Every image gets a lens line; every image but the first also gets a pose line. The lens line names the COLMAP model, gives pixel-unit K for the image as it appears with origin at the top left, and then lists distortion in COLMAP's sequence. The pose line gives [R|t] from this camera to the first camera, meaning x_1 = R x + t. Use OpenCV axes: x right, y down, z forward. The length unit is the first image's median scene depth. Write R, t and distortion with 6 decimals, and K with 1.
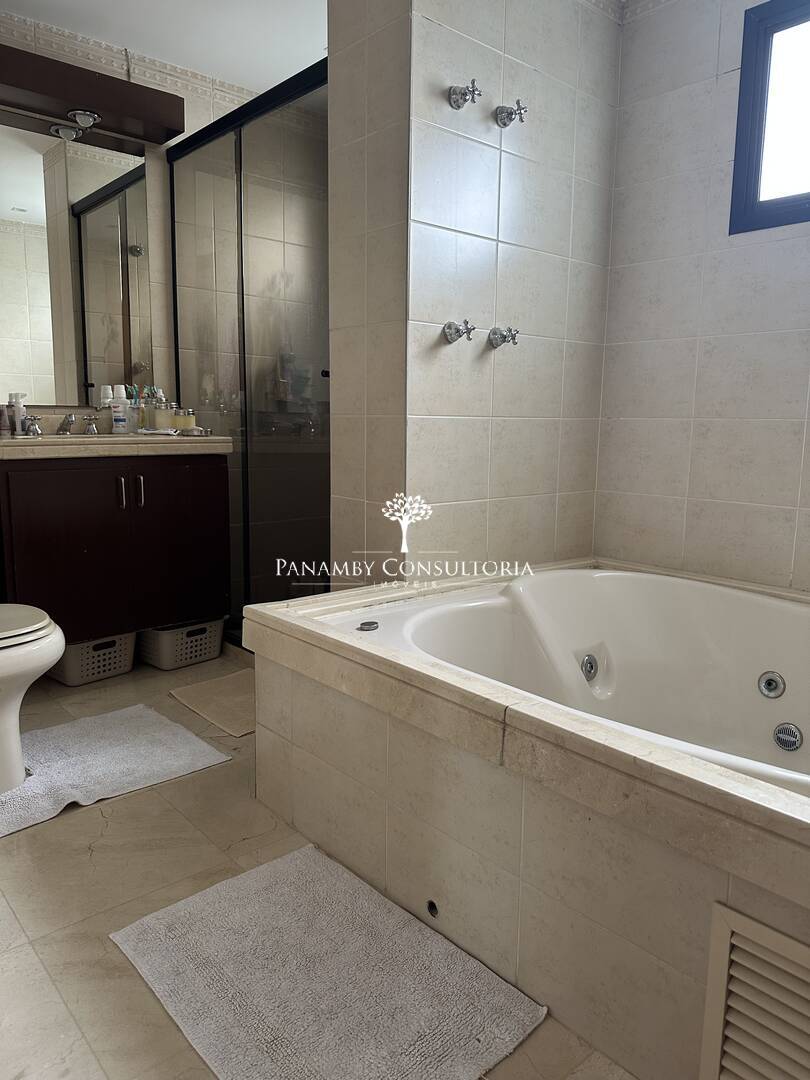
lens RADIAL K [[768.3, 0, 426.5], [0, 768.3, 511.9], [0, 0, 1]] dist [0.041275, -0.058861]
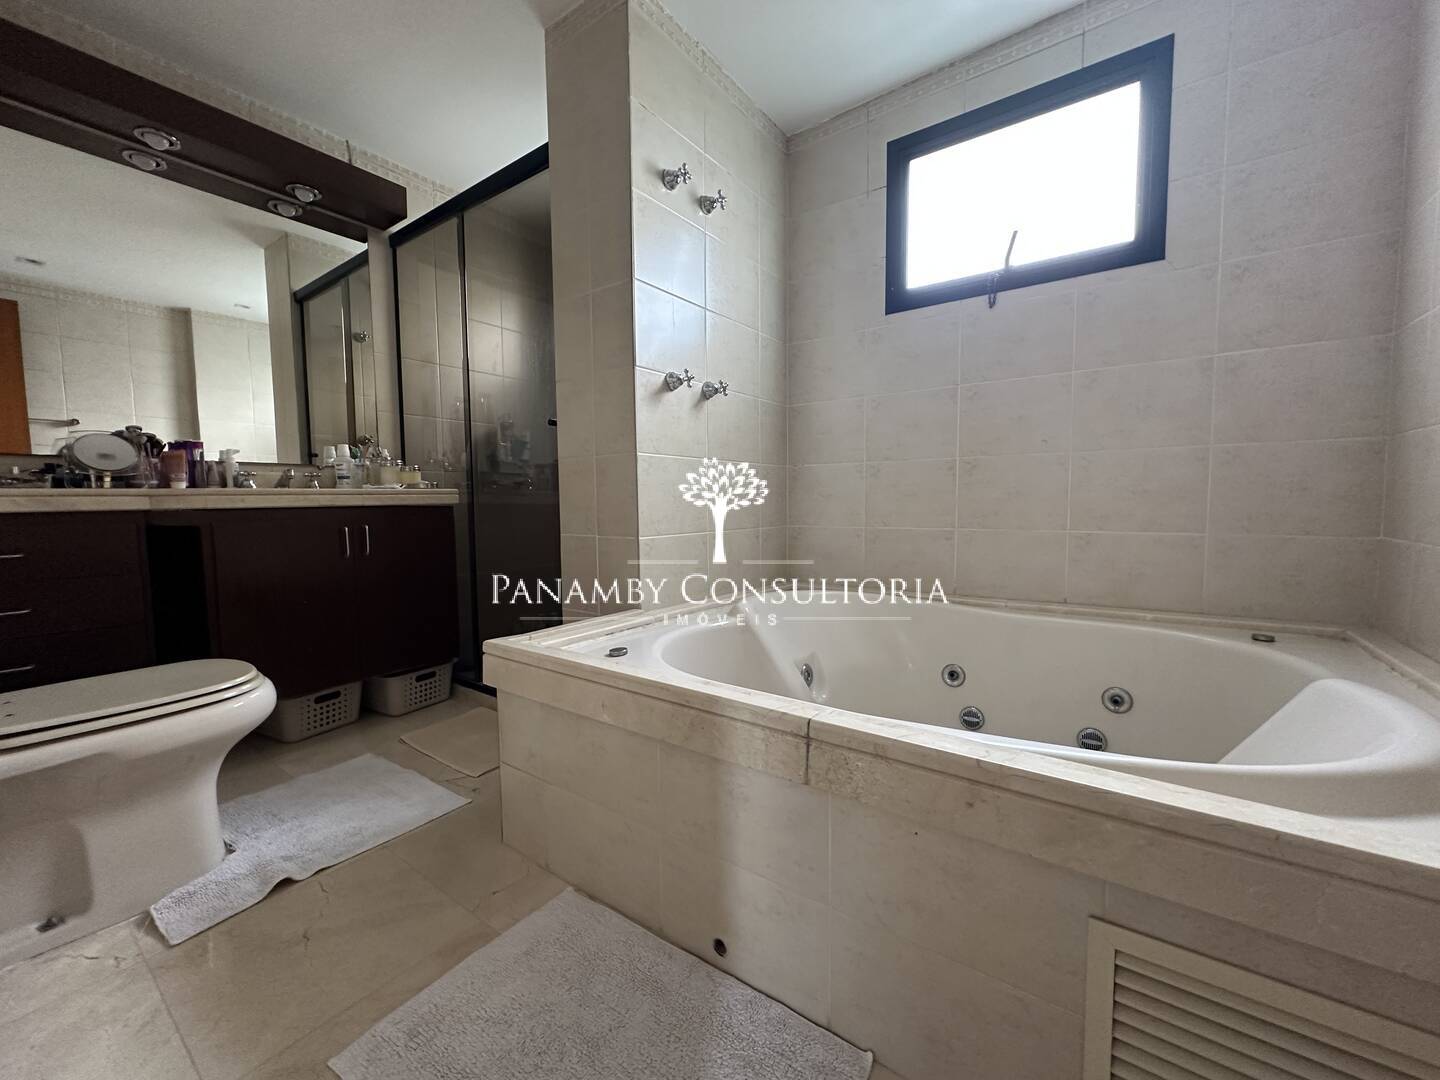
lens RADIAL K [[573.1, 0, 727.4], [0, 573.1, 529.5], [0, 0, 1]] dist [-0.002246, 0.000624]
pose [[0.977434, -0.036279, 0.208103, -0.070462], [0.050822, 0.996592, -0.064968, 0.038209], [-0.205037, 0.074078, 0.975947, 0.190086]]
